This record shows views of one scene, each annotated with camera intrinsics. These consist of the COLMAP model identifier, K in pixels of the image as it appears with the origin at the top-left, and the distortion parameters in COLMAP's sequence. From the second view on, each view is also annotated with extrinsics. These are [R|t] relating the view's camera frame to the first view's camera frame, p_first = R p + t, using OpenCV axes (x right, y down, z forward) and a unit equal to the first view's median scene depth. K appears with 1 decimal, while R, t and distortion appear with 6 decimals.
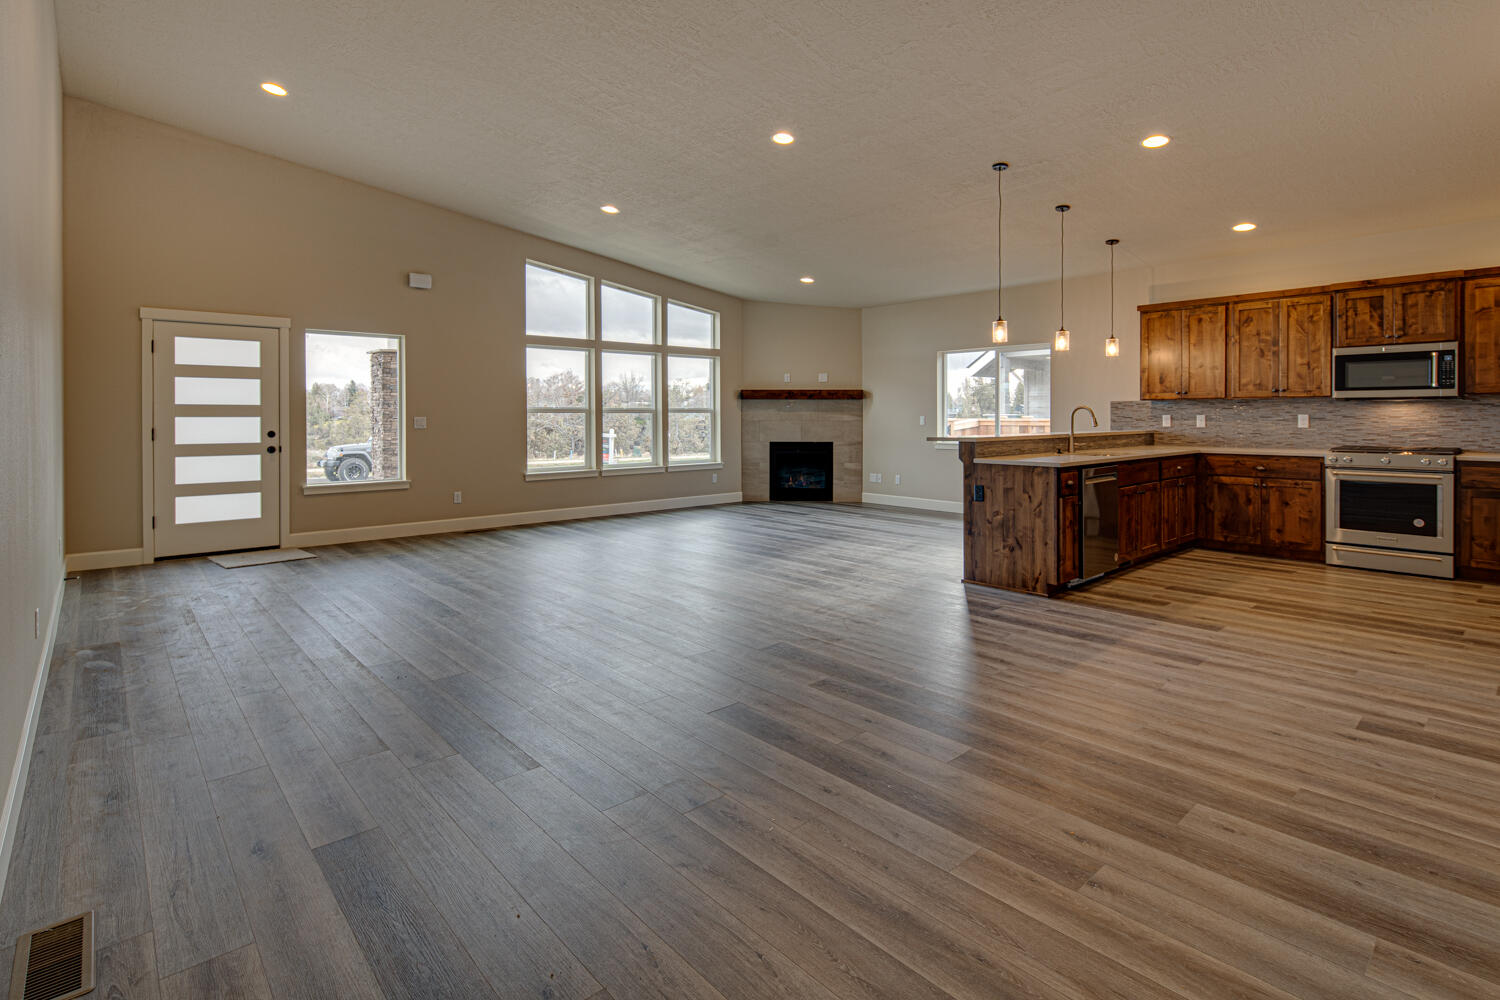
lens RADIAL K [[736.0, 0, 734.9], [0, 736.0, 418.2], [0, 0, 1]] dist [0.008719, -0.008008]
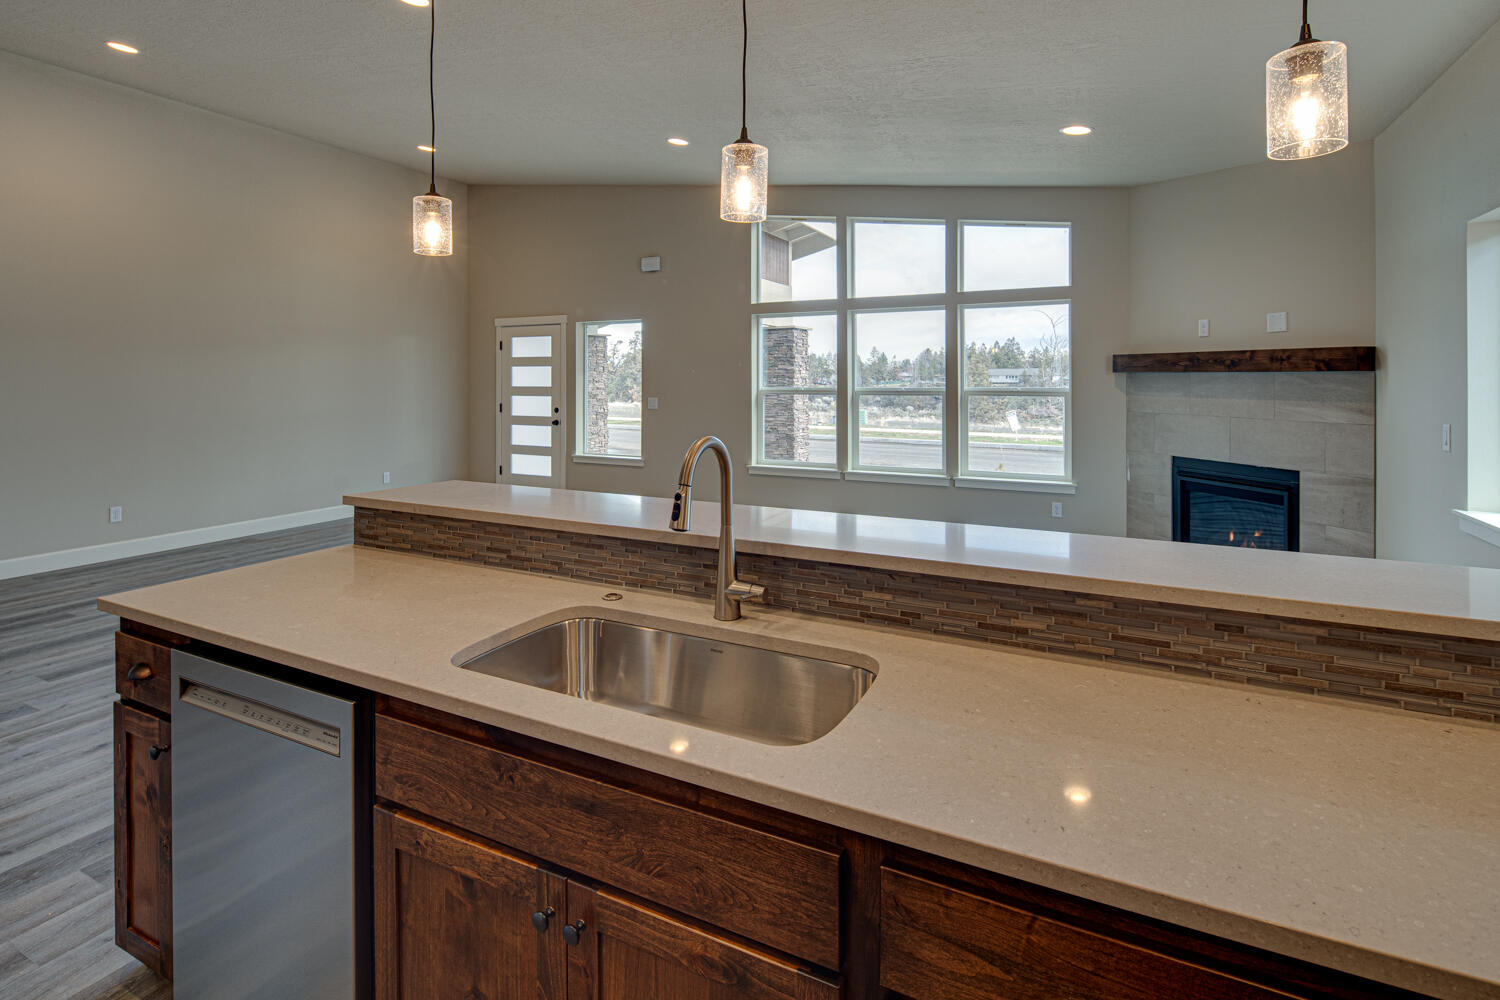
lens RADIAL K [[736.0, 0, 746.2], [0, 736.0, 376.4], [0, 0, 1]] dist [0.008719, -0.008008]
pose [[0.363953, -0.001048, -0.931417, 0.676457], [-0.000347, 0.999999, -0.001260, -0.035867], [0.931417, 0.000782, 0.363952, 0.895851]]
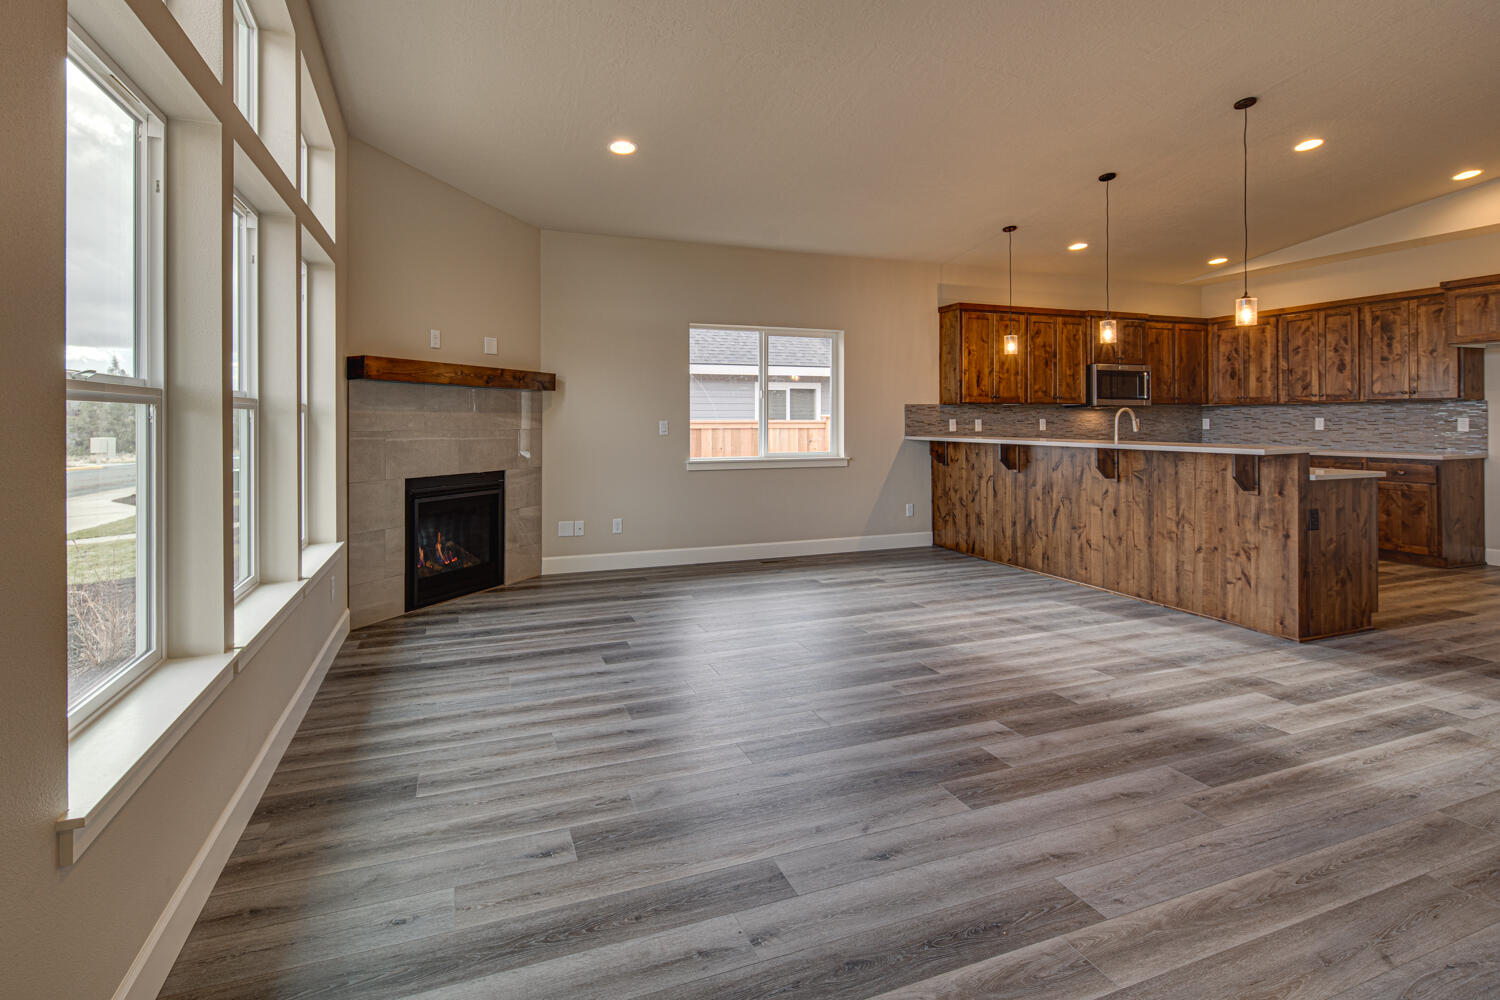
lens RADIAL K [[736.0, 0, 733.2], [0, 736.0, 422.2], [0, 0, 1]] dist [0.008719, -0.008008]
pose [[0.338352, 0.000196, 0.941020, -0.494628], [0.004958, 0.999986, -0.001991, -0.000168], [-0.941007, 0.005339, 0.338346, 1.097339]]
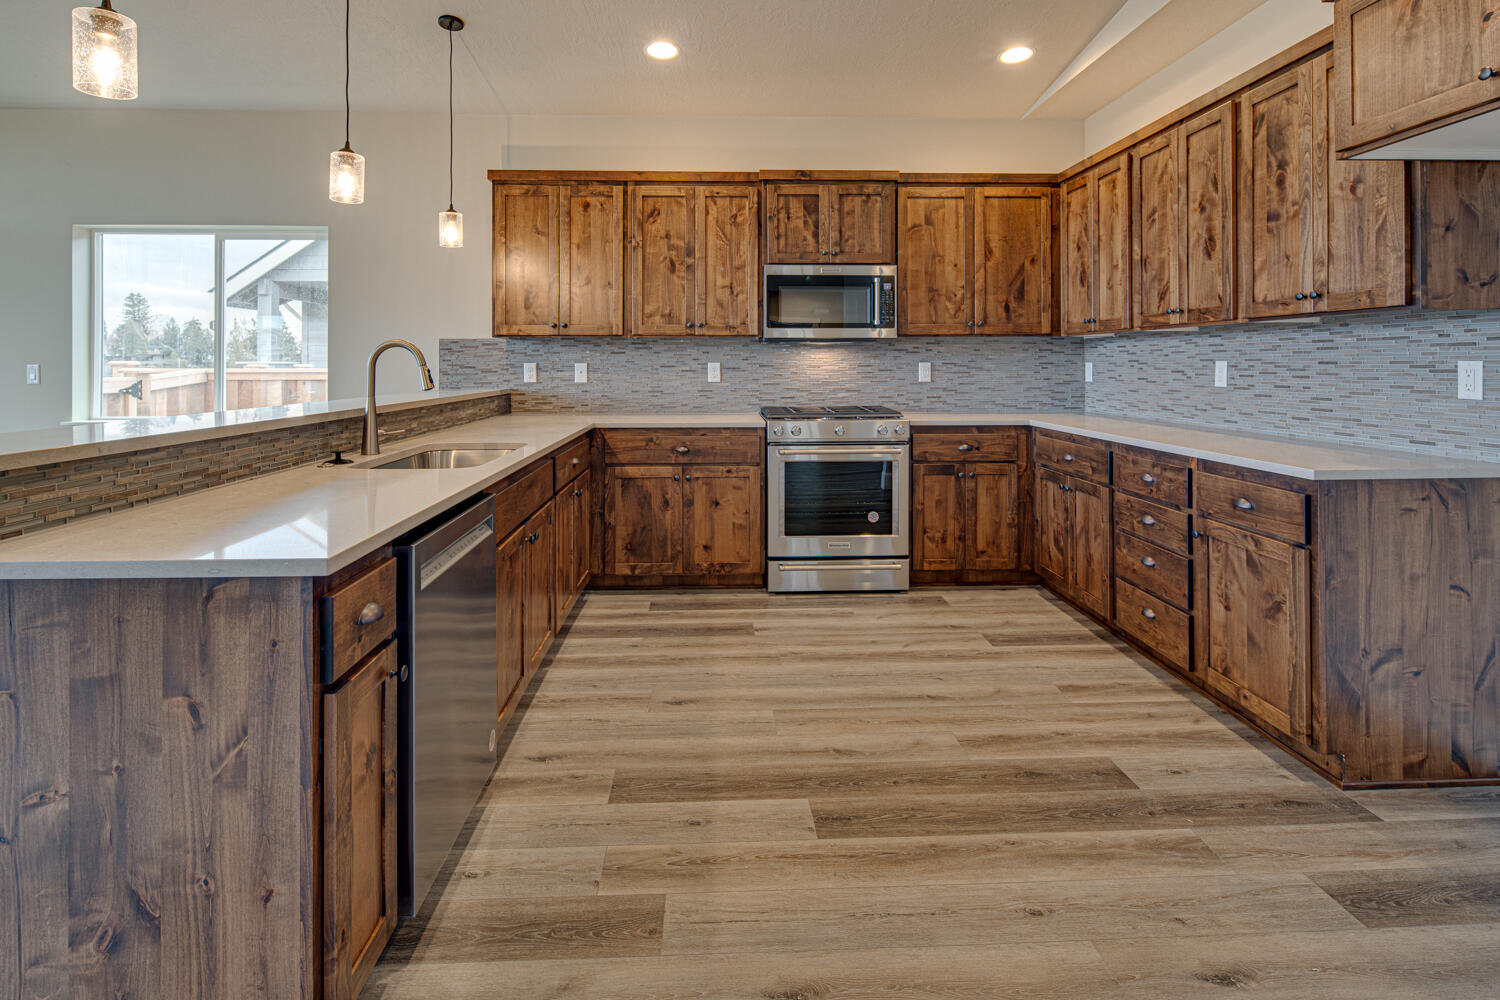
lens RADIAL K [[736.0, 0, 741.8], [0, 736.0, 365.1], [0, 0, 1]] dist [0.008719, -0.008008]
pose [[0.622648, 0.000468, 0.782502, 0.258264], [0.001464, 0.999997, -0.001763, -0.001440], [-0.782500, 0.002243, 0.622646, 0.569910]]
